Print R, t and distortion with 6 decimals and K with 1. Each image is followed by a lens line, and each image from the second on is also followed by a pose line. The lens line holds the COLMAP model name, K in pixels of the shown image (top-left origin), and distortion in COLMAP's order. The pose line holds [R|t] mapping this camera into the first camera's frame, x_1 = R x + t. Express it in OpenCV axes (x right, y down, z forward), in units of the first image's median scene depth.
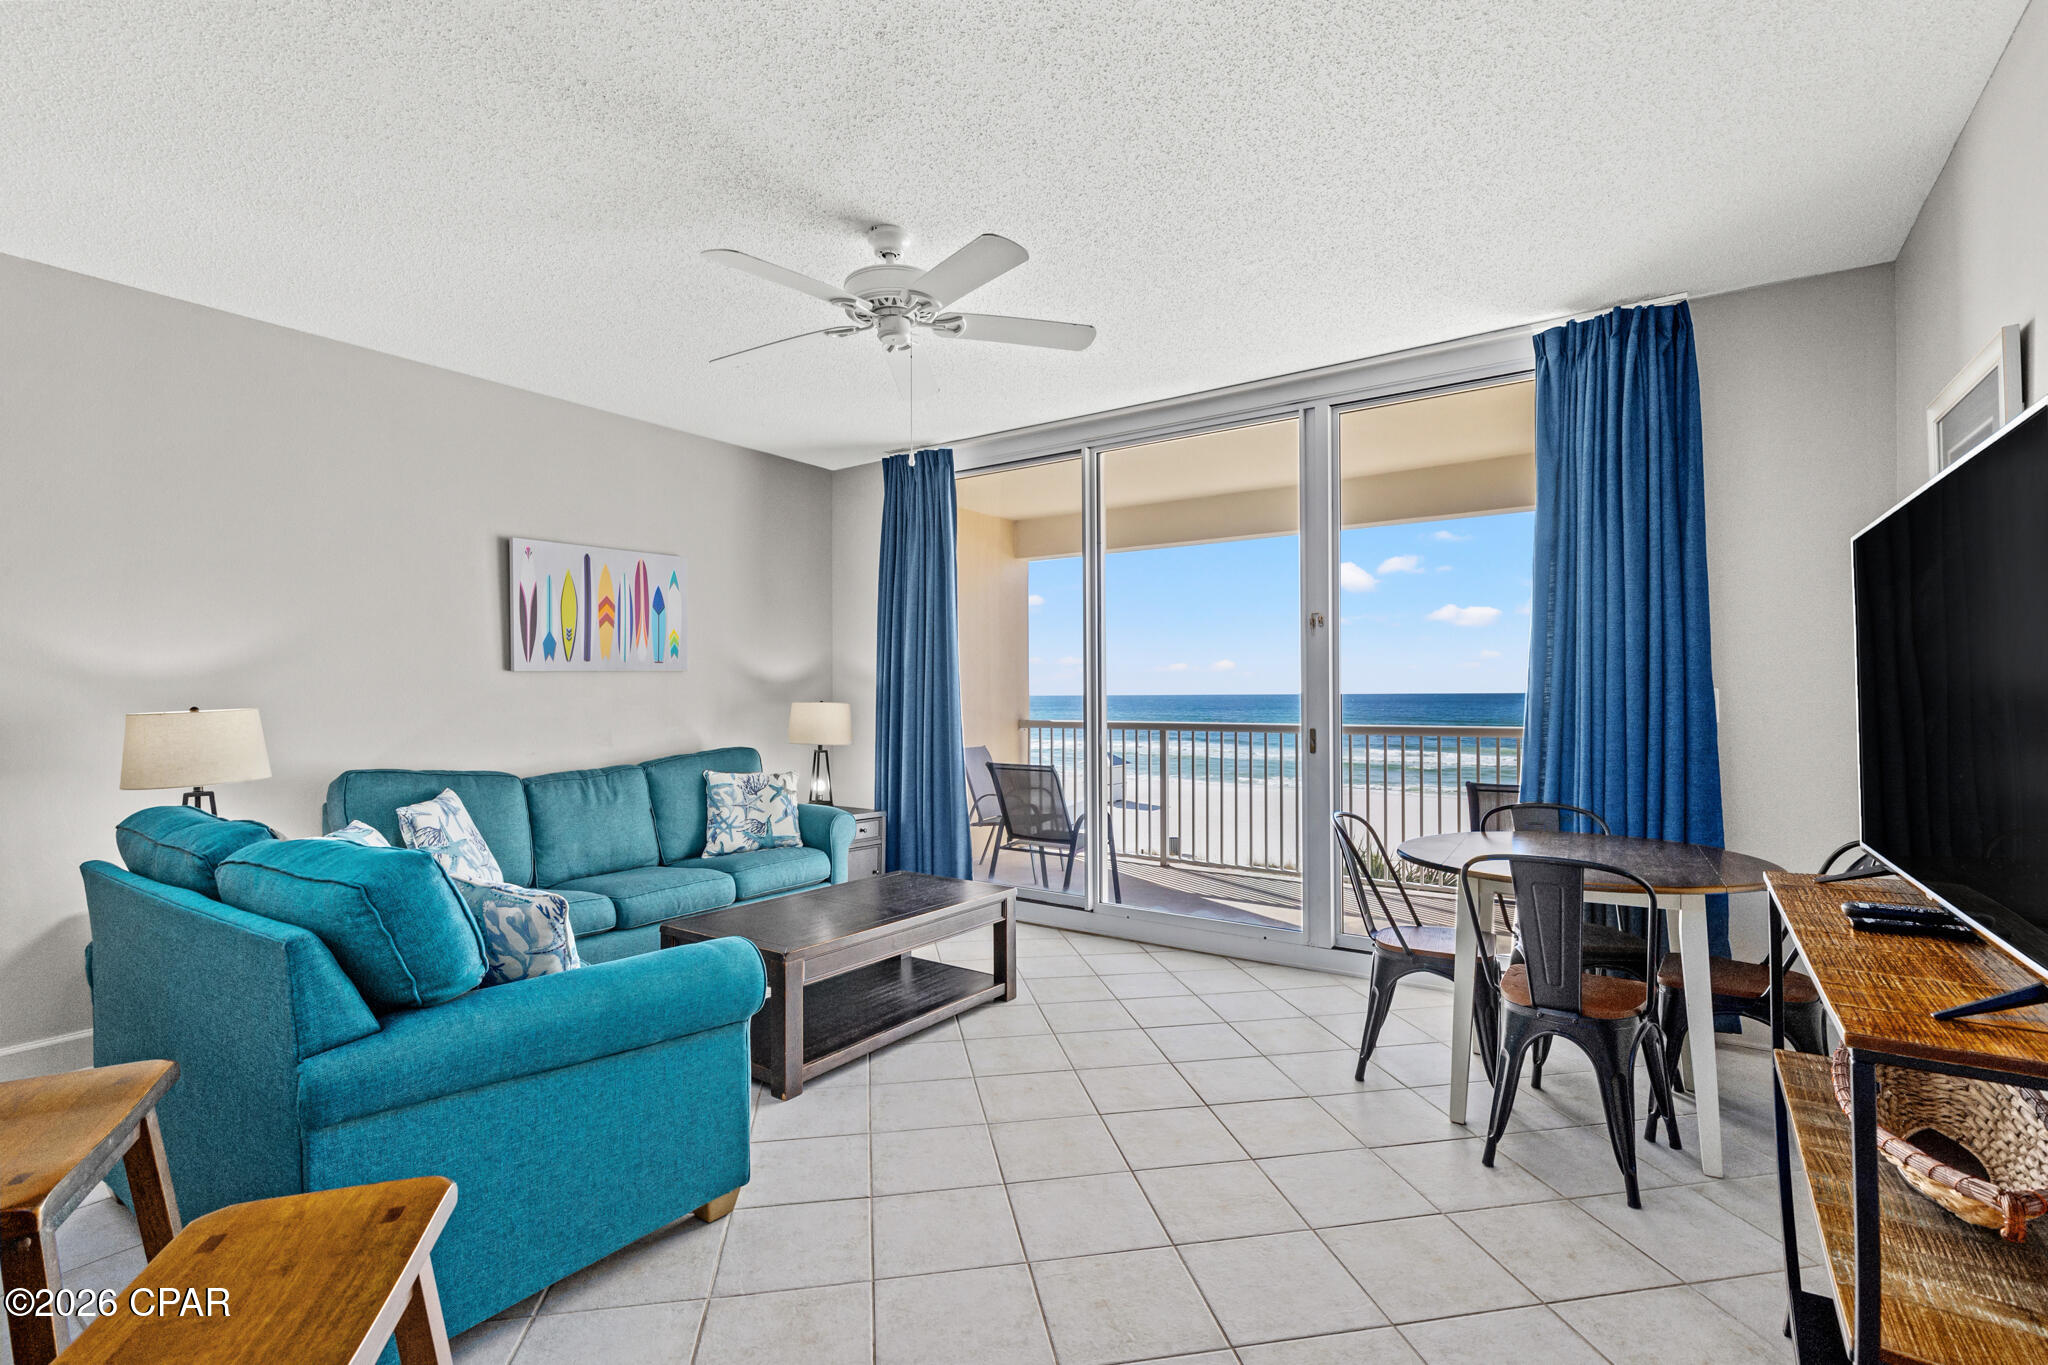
lens RADIAL K [[934.0, 0, 1024.0], [0, 934.0, 682.5], [0, 0, 1]] dist [0.002322, 0.000720]
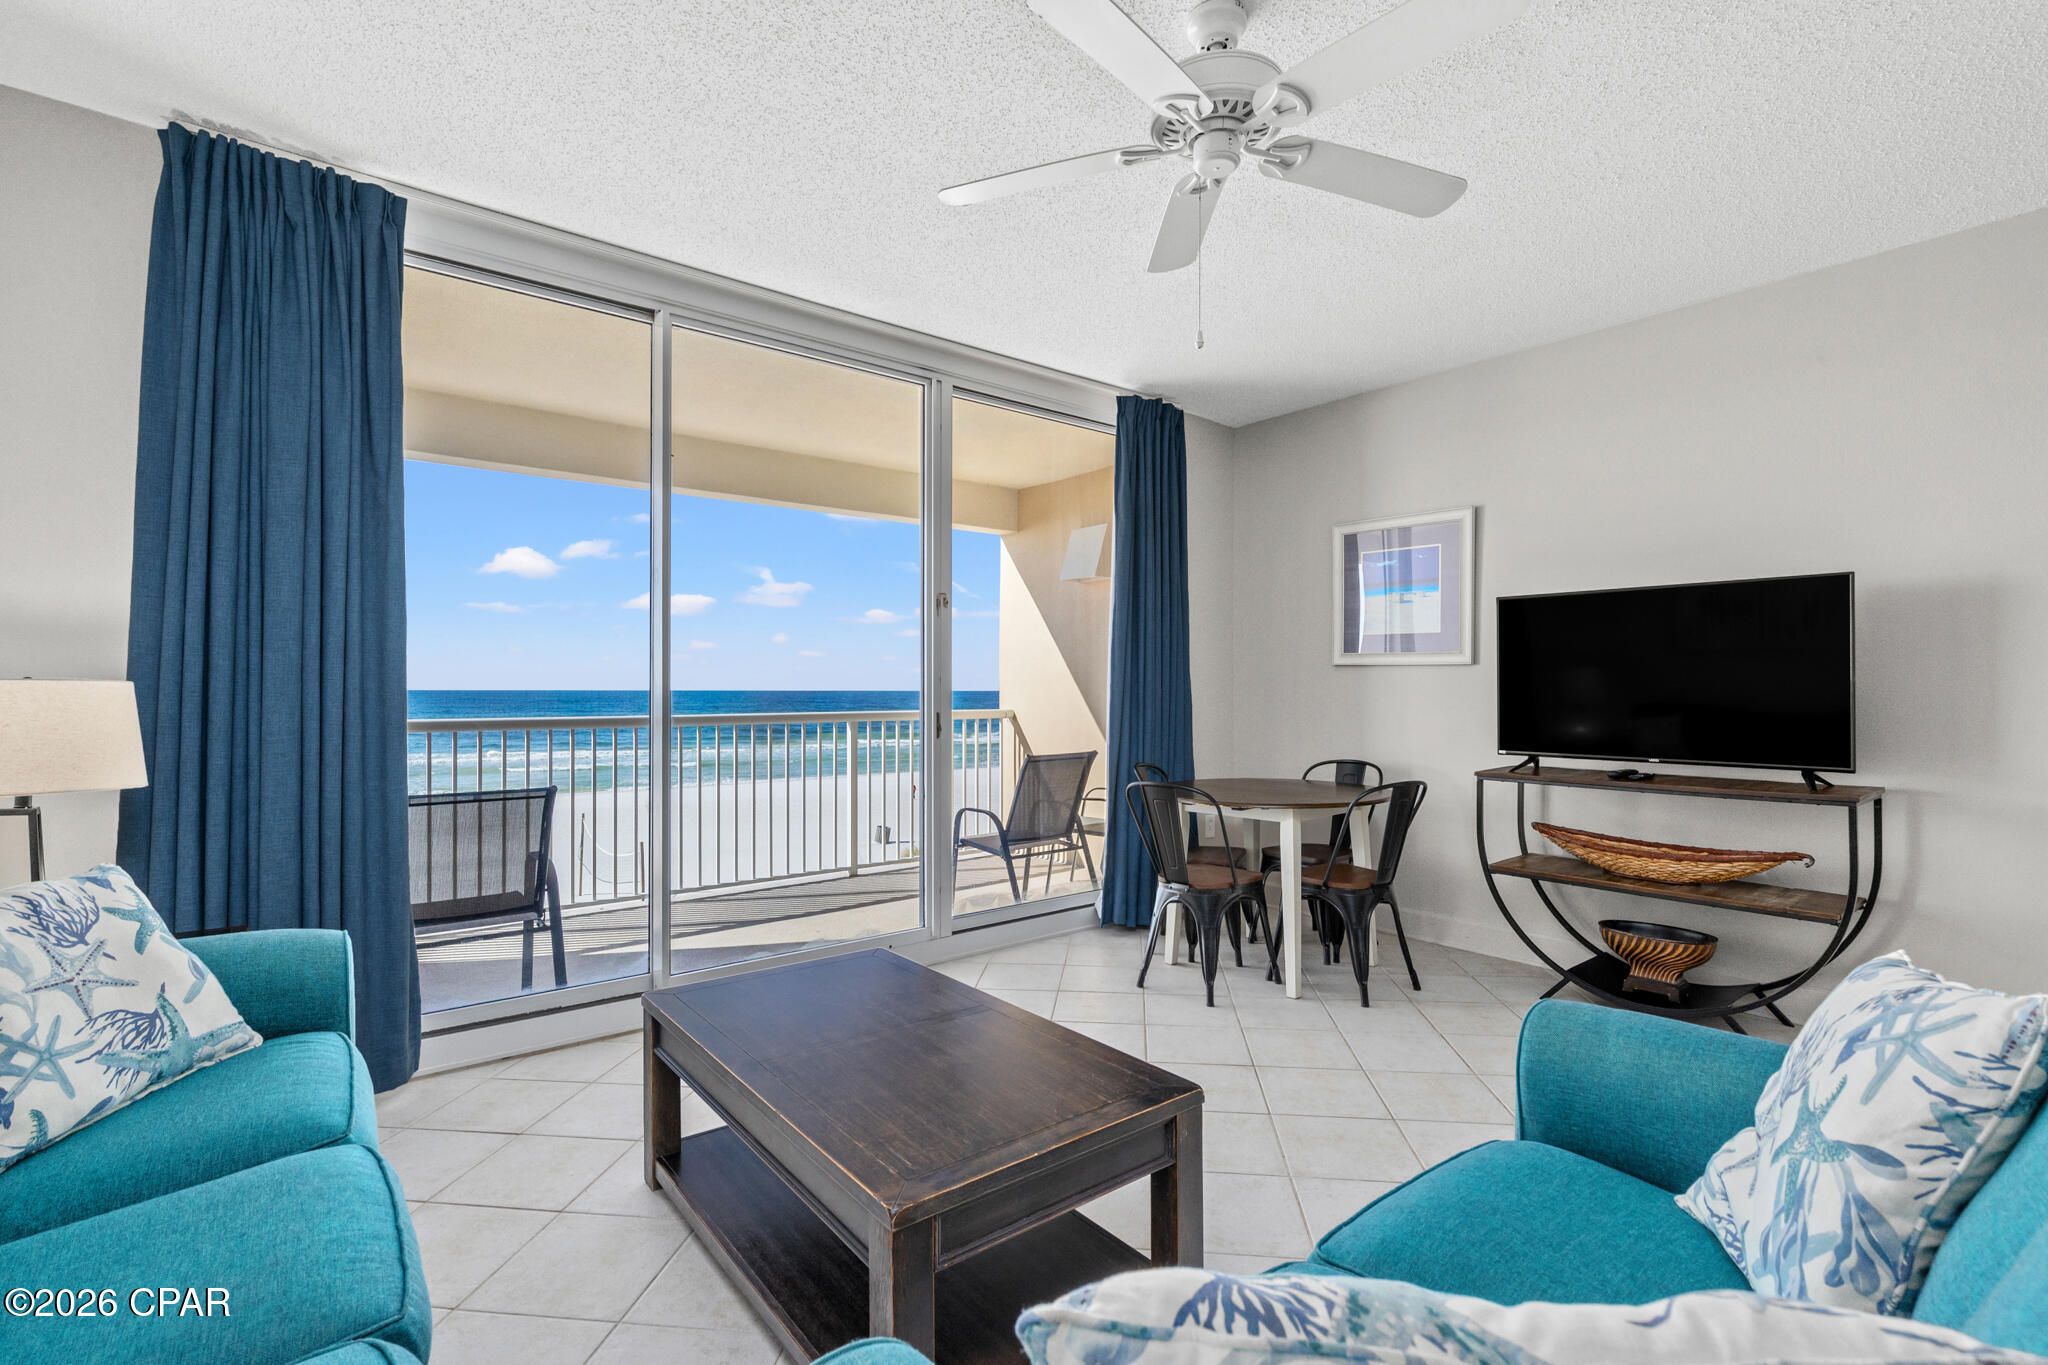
lens RADIAL K [[926.7, 0, 1024.0], [0, 926.7, 682.5], [0, 0, 1]] dist [-0.003022, -0.000203]
pose [[0.291913, 0.011866, 0.956371, -0.717564], [-0.013437, 0.999875, -0.008304, 0.029248], [-0.956350, -0.010426, 0.292036, 0.789779]]
